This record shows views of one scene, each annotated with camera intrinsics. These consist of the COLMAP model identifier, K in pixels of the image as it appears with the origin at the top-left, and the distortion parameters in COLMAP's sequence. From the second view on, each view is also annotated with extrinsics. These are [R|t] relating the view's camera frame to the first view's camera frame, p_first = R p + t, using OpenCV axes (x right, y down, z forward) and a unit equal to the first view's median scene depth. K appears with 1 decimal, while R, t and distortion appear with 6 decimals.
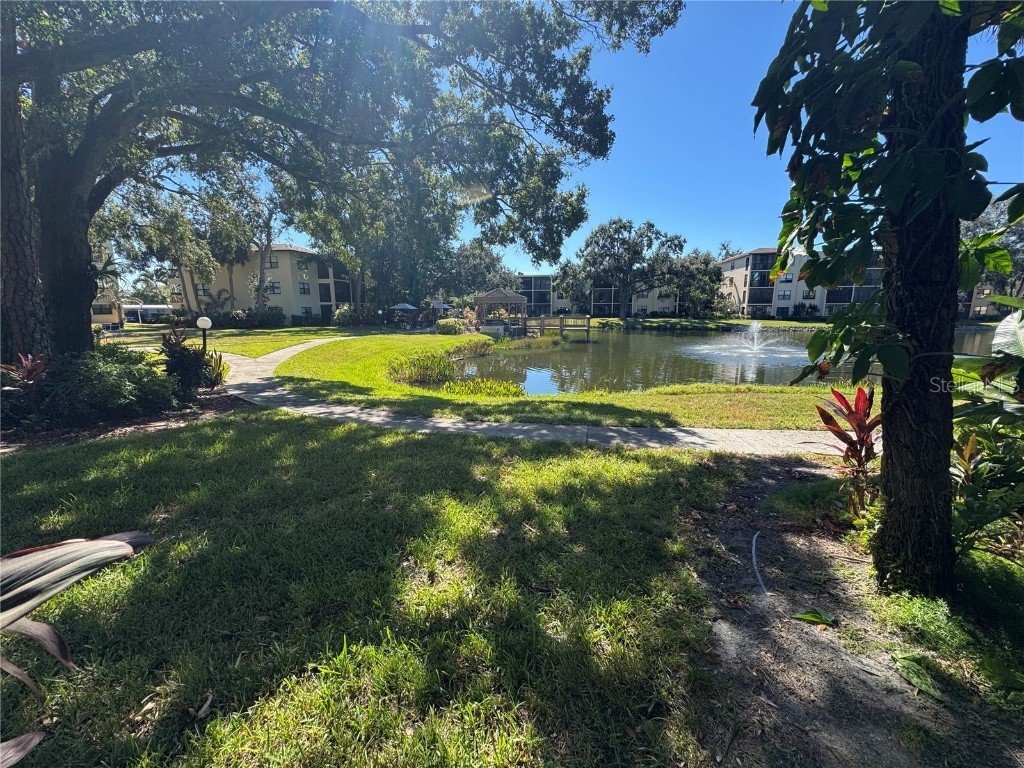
lens RADIAL K [[406.2, 0, 513.9], [0, 406.2, 382.6], [0, 0, 1]] dist [-0.009598, 0.000204]
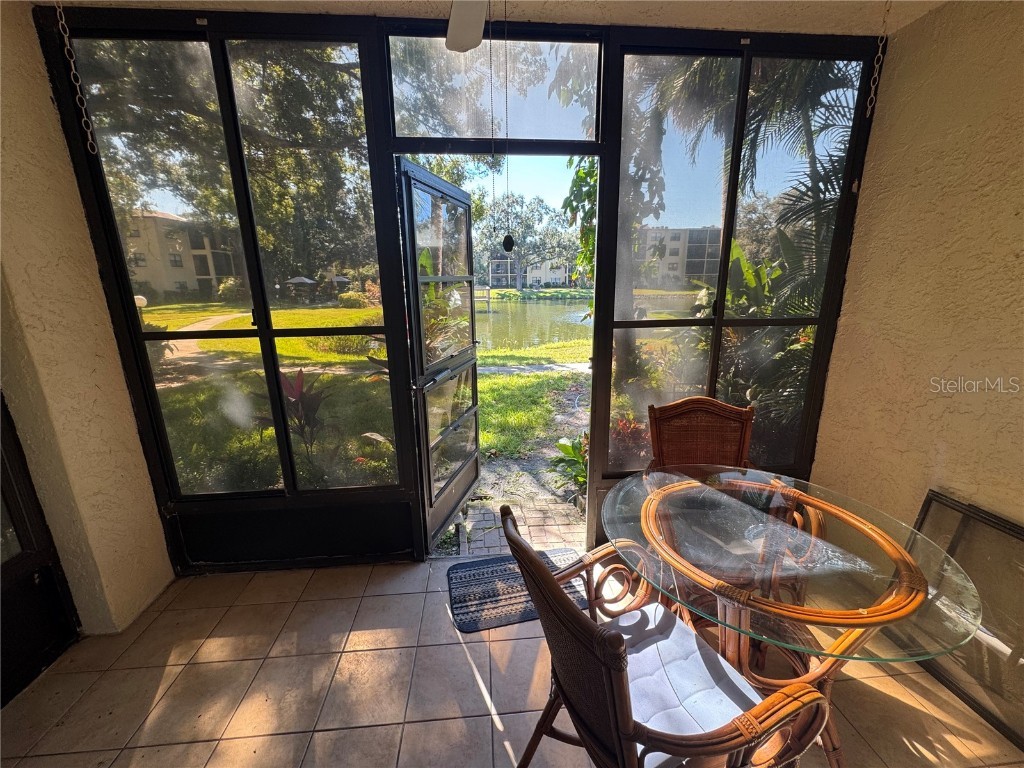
lens RADIAL K [[407.3, 0, 512.0], [0, 407.3, 384.0], [0, 0, 1]] dist [-0.001721, -0.000011]
pose [[0.971128, -0.066666, 0.229054, -0.016276], [0.050153, 0.995755, 0.077178, 0.008359], [-0.233227, -0.063462, 0.970349, -0.066323]]
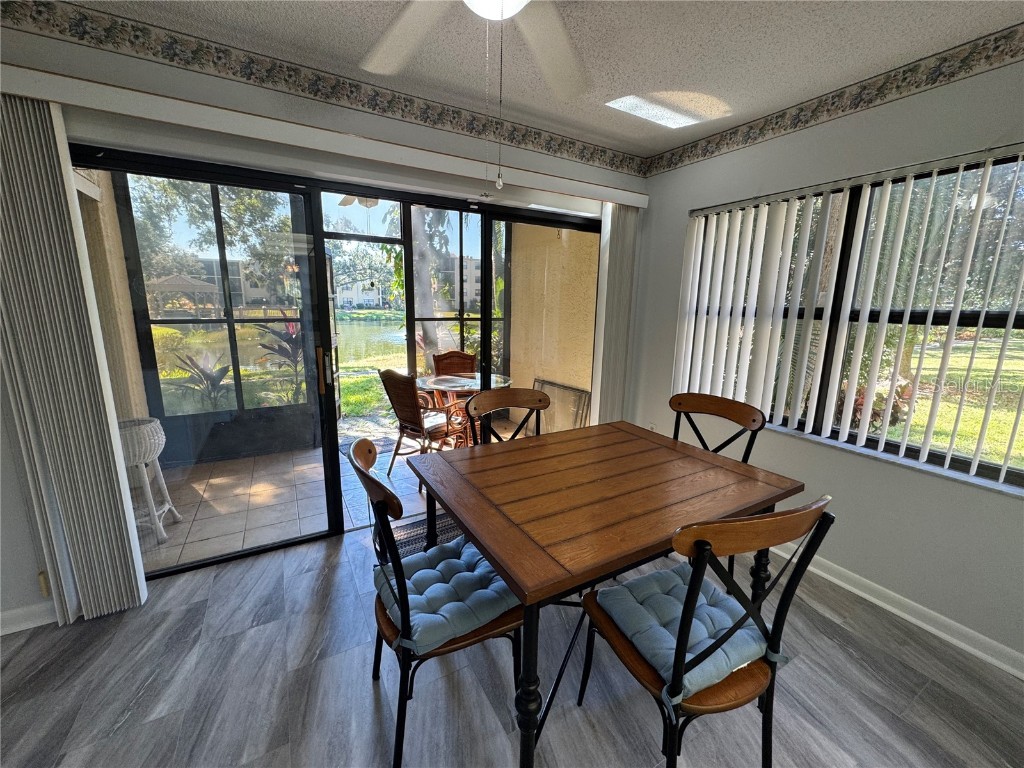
lens RADIAL K [[412.1, 0, 506.7], [0, 412.1, 380.1], [0, 0, 1]] dist [0.009178, 0.000090]
pose [[0.787346, -0.098787, 0.608545, -0.038793], [0.091816, 0.994860, 0.042706, 0.018038], [-0.609636, 0.022249, 0.792370, -0.115862]]
